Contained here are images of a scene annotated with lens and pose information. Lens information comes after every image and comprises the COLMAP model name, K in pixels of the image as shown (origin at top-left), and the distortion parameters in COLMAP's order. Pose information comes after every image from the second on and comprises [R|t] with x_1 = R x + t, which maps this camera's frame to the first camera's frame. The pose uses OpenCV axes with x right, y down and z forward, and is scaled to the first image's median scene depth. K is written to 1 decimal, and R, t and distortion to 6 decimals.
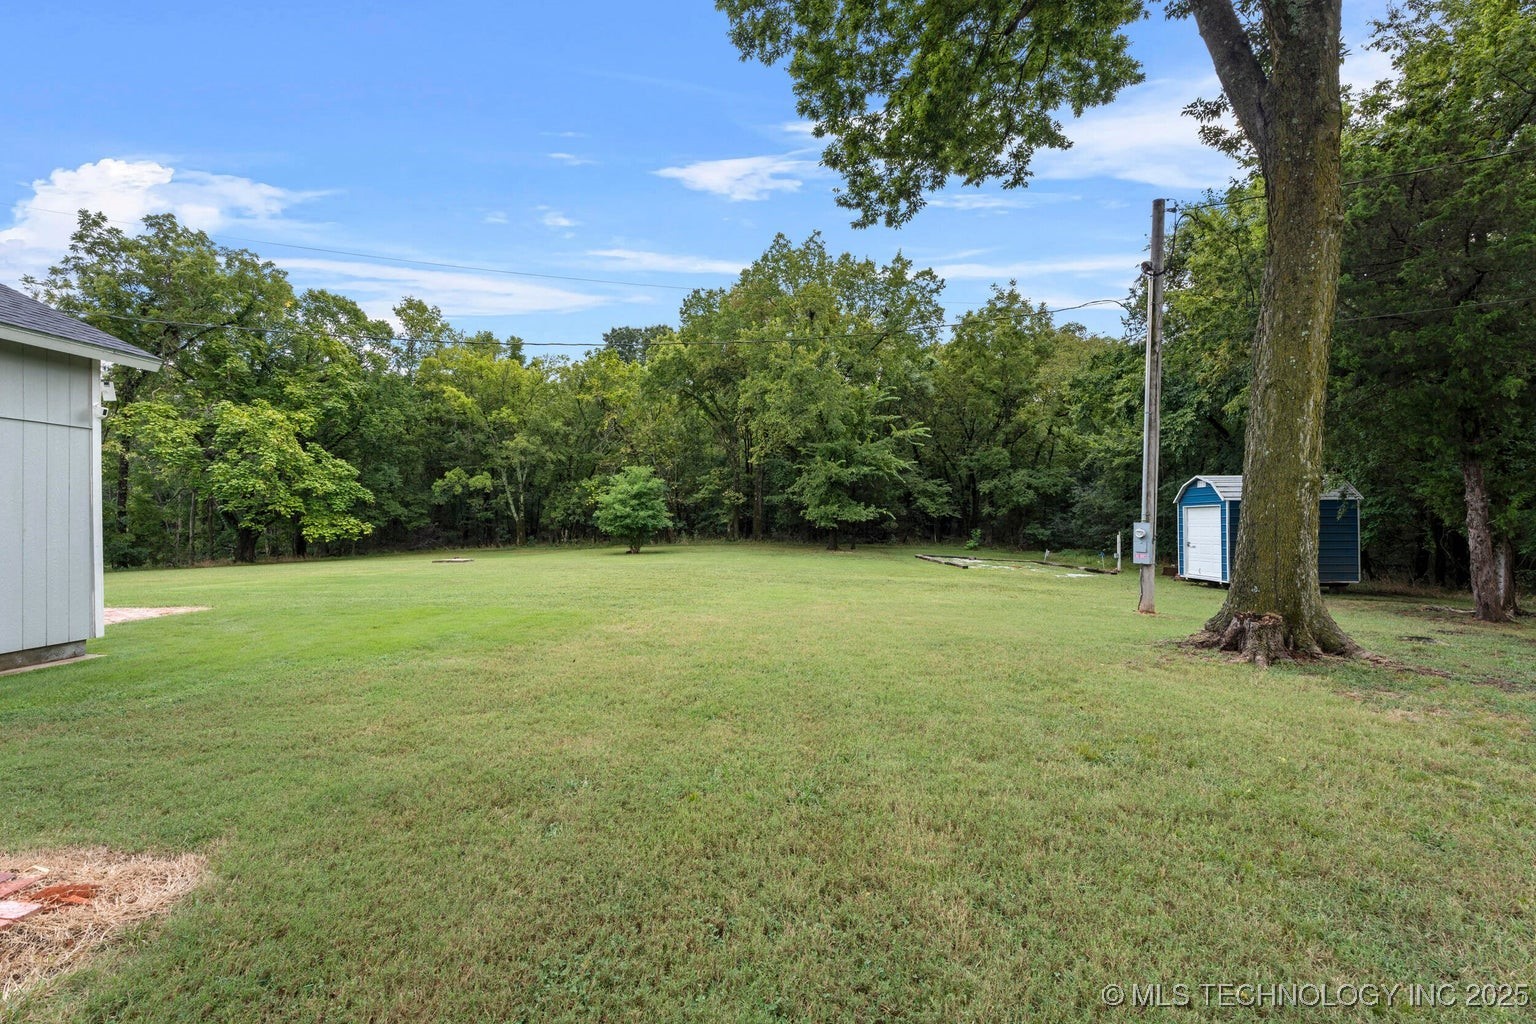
lens RADIAL K [[723.2, 0, 768.0], [0, 723.2, 512.0], [0, 0, 1]] dist [-0.000115, -0.000009]
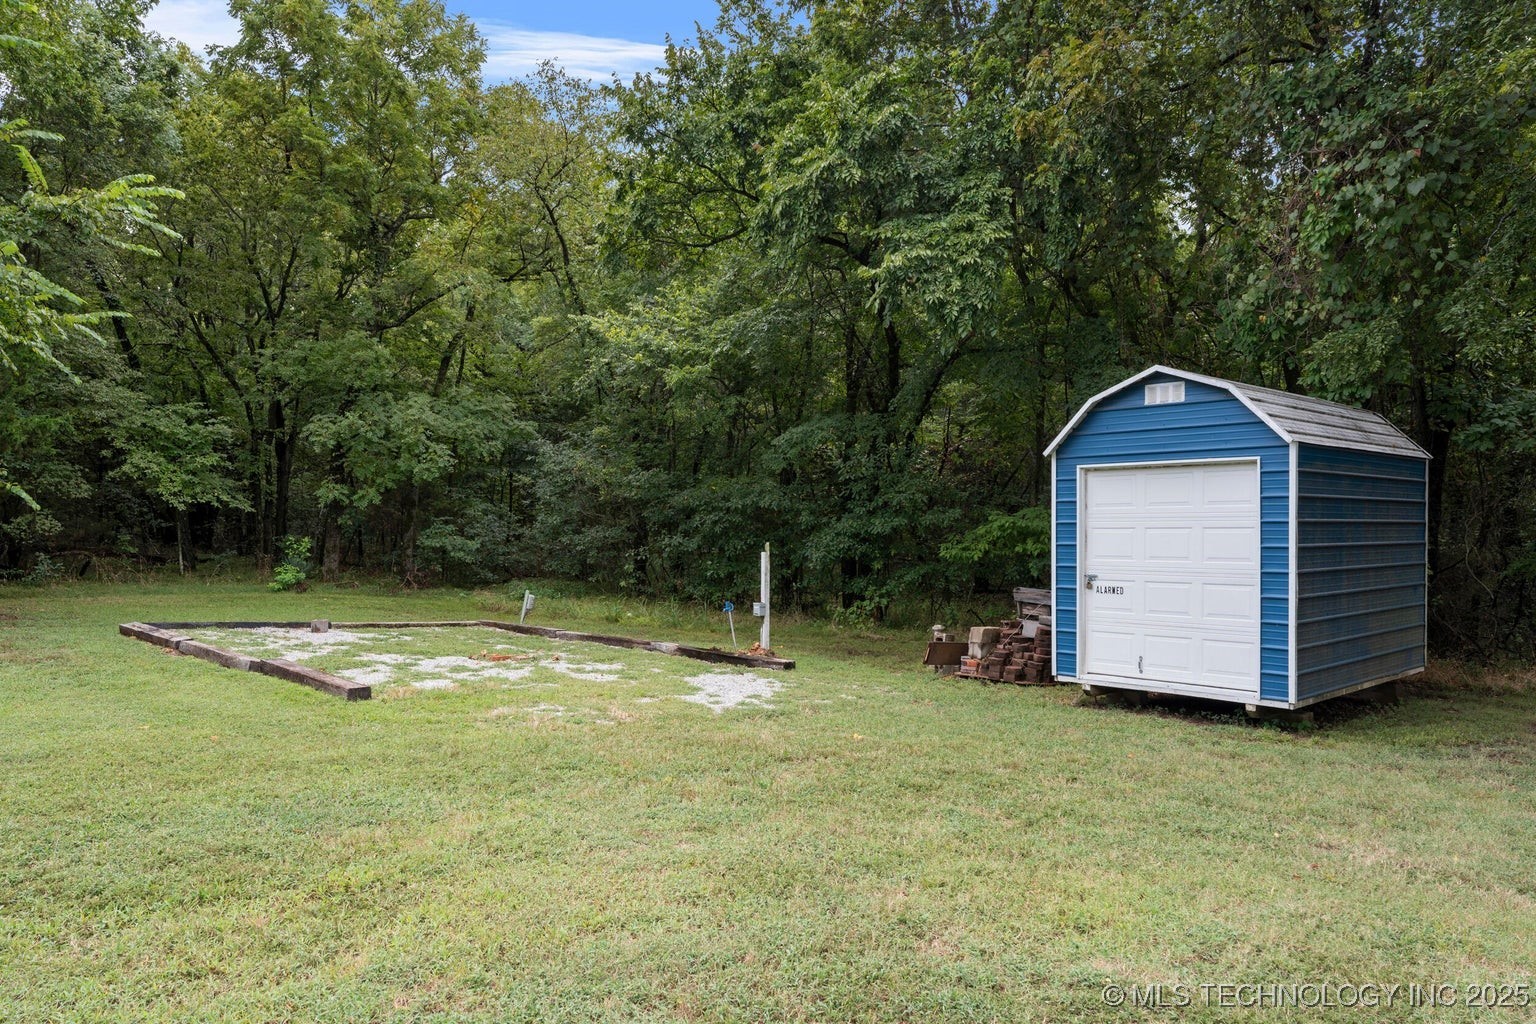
lens RADIAL K [[1006.4, 0, 769.5], [0, 1006.4, 541.6], [0, 0, 1]] dist [0.002714, 0.000661]
pose [[0.717237, -0.005556, 0.696807, 0.091128], [-0.013906, 0.999655, 0.022285, 0.010569], [-0.696690, -0.025673, 0.716912, 0.437564]]
